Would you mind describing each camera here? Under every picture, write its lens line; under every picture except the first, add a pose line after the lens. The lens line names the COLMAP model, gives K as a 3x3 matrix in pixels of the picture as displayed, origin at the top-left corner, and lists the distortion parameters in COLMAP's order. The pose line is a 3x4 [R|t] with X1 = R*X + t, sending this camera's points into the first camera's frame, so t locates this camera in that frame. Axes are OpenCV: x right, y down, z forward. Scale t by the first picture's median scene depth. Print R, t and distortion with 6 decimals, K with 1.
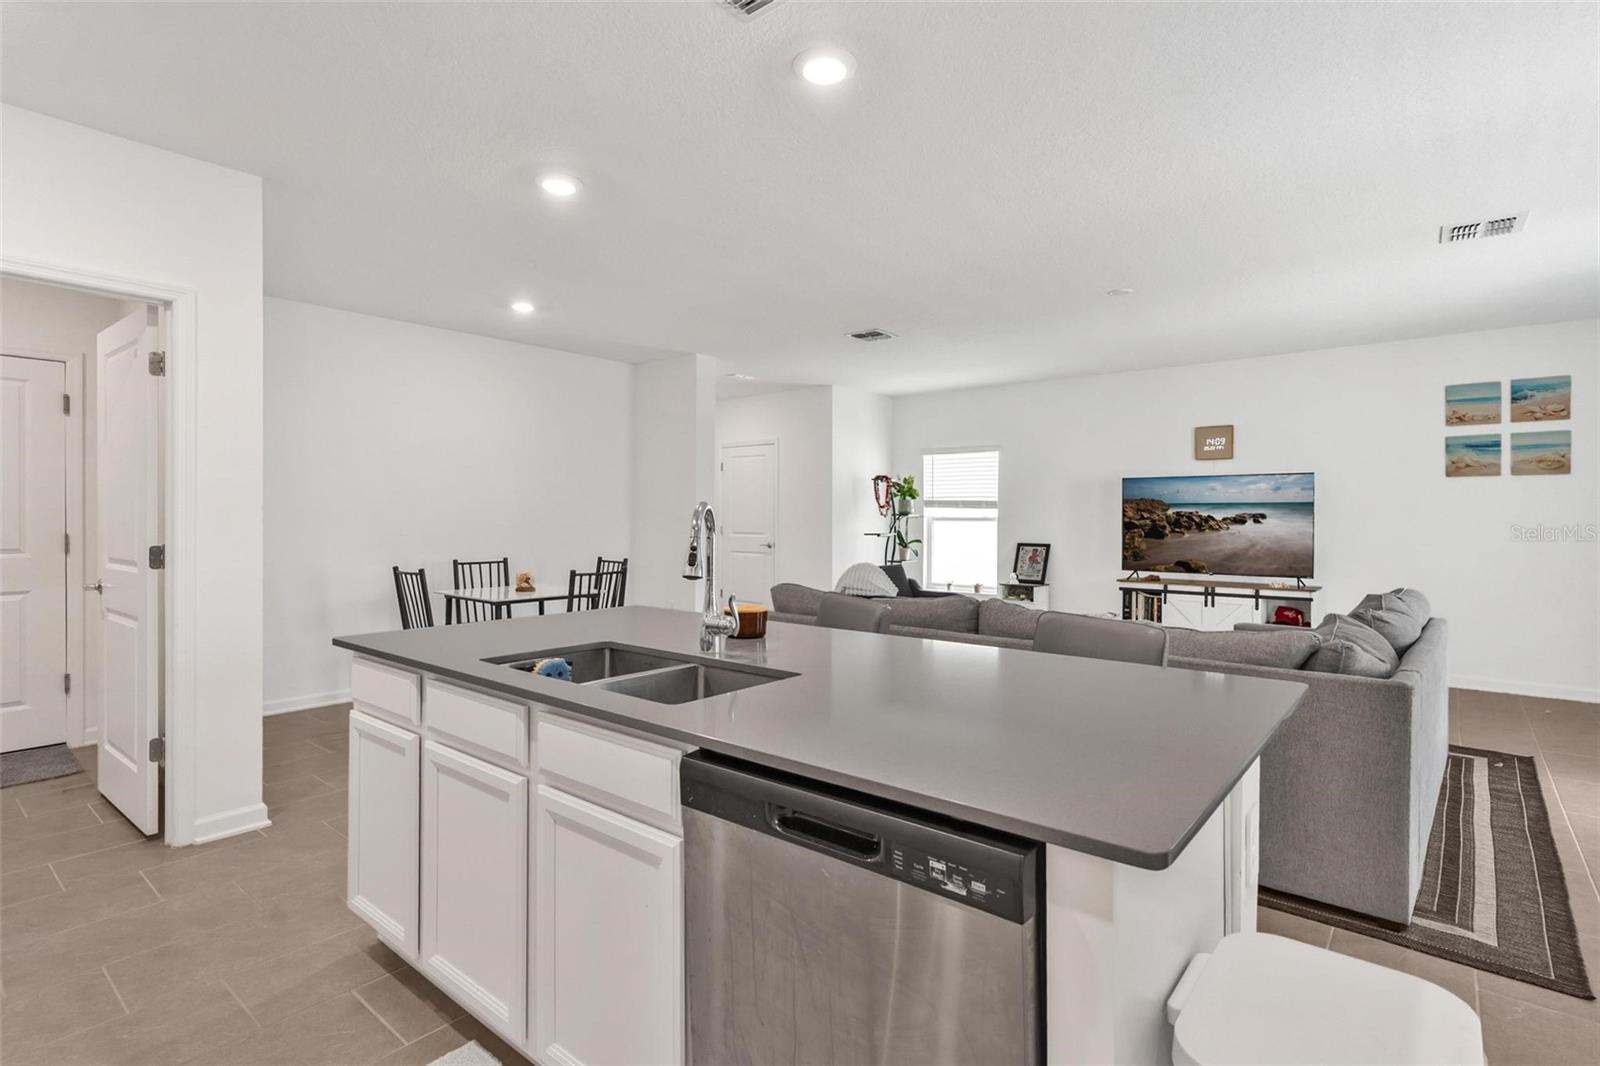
lens RADIAL K [[788.7, 0, 826.8], [0, 788.7, 522.4], [0, 0, 1]] dist [0.003626, -0.001986]
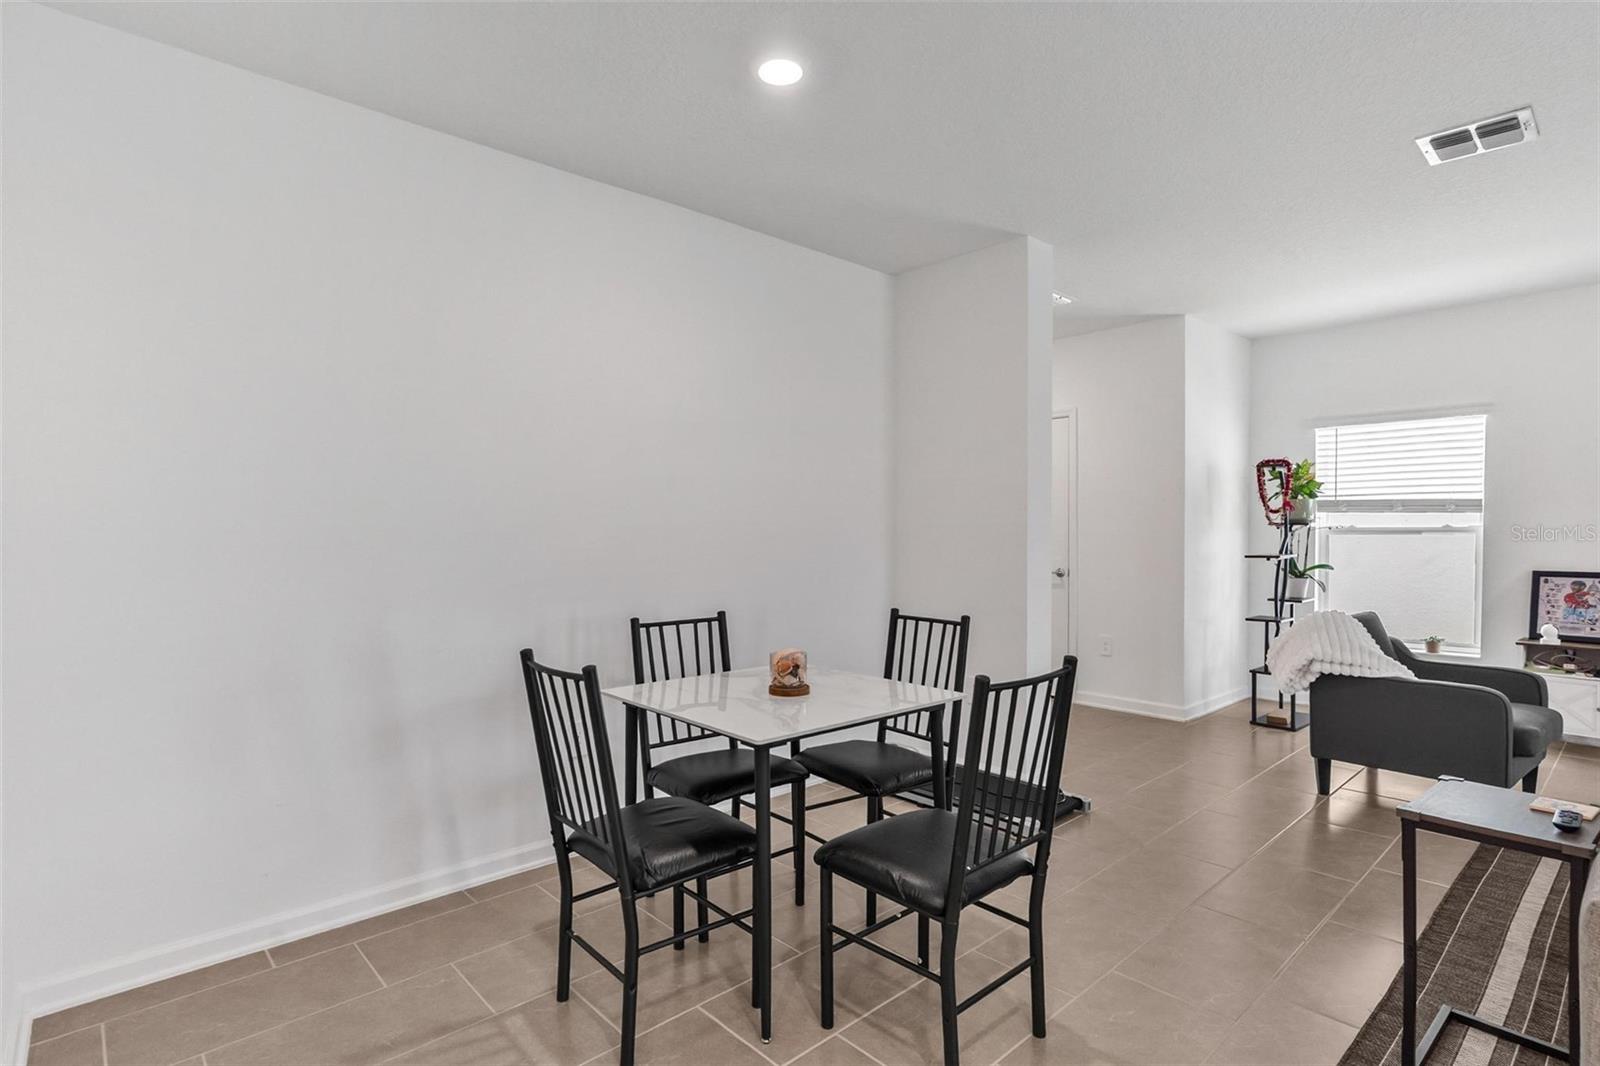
lens RADIAL K [[788.7, 0, 811.9], [0, 788.7, 544.2], [0, 0, 1]] dist [0.003626, -0.001986]
pose [[0.990054, -0.006257, -0.140547, -0.236782], [0.007689, 0.999924, 0.009648, -0.003277], [0.140476, -0.010633, 0.990027, 0.426054]]
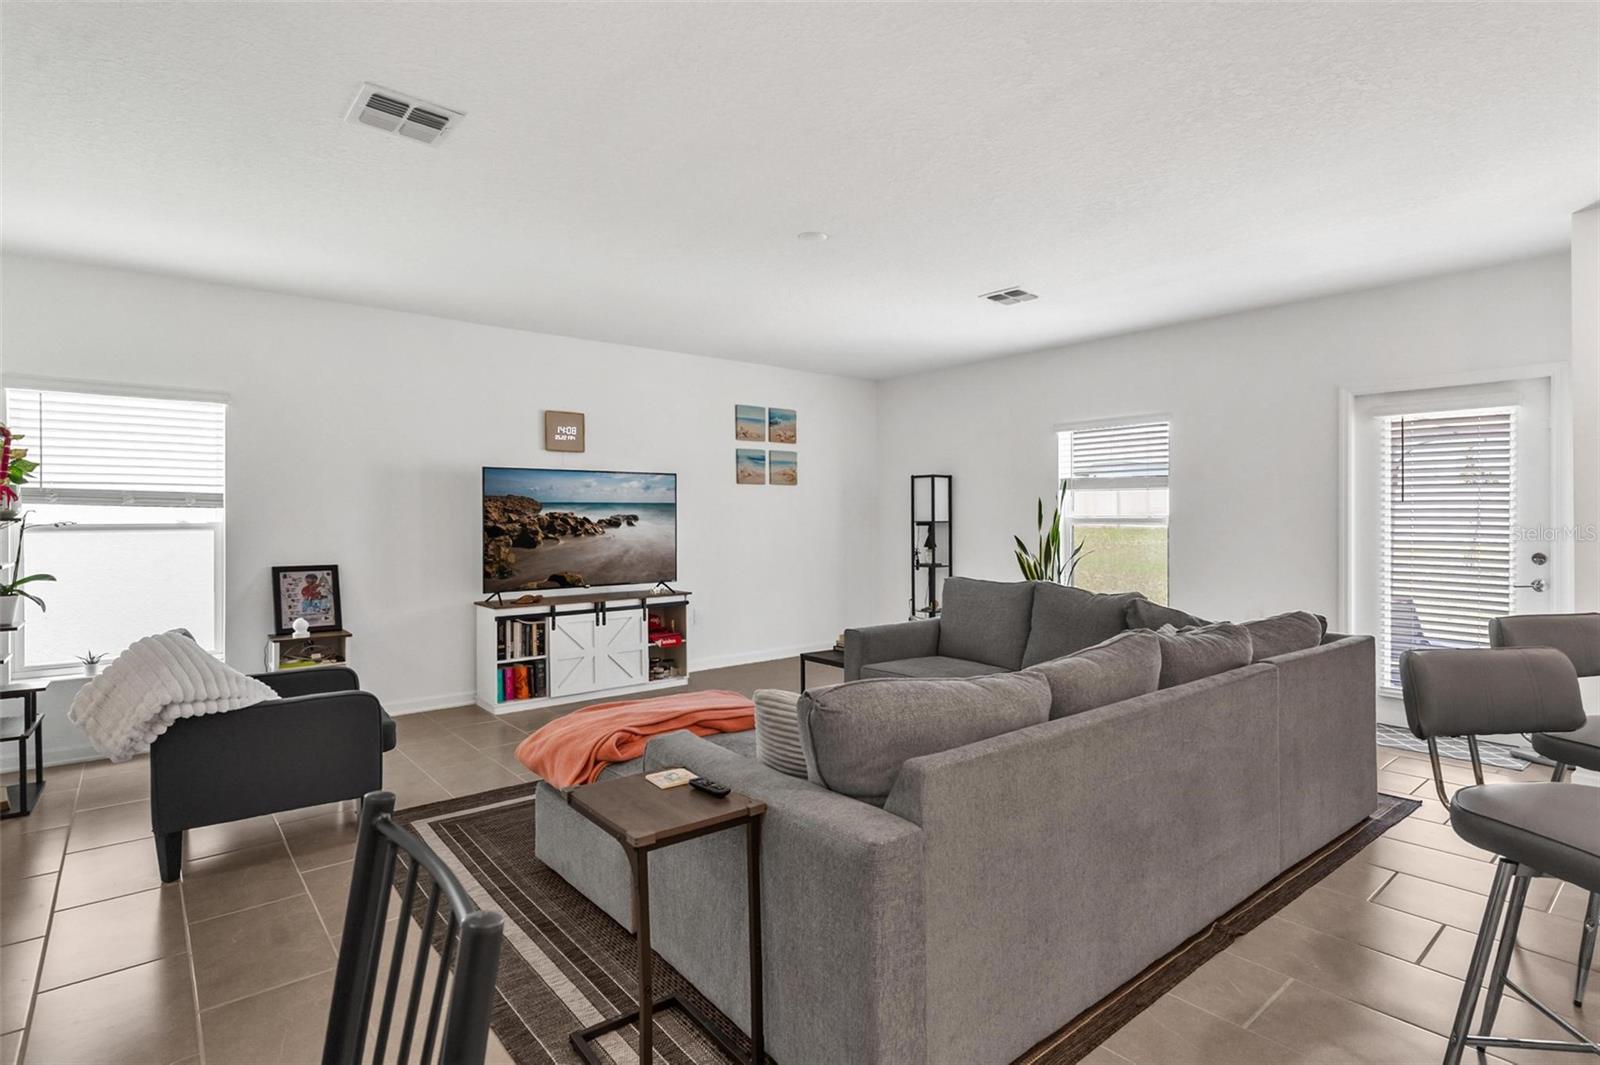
lens RADIAL K [[788.7, 0, 800.8], [0, 788.7, 518.9], [0, 0, 1]] dist [0.003626, -0.001986]
pose [[0.200687, -0.003830, 0.979648, -0.294839], [0.013869, 0.999903, 0.001068, -0.004951], [-0.979557, 0.013372, 0.200720, 0.605349]]
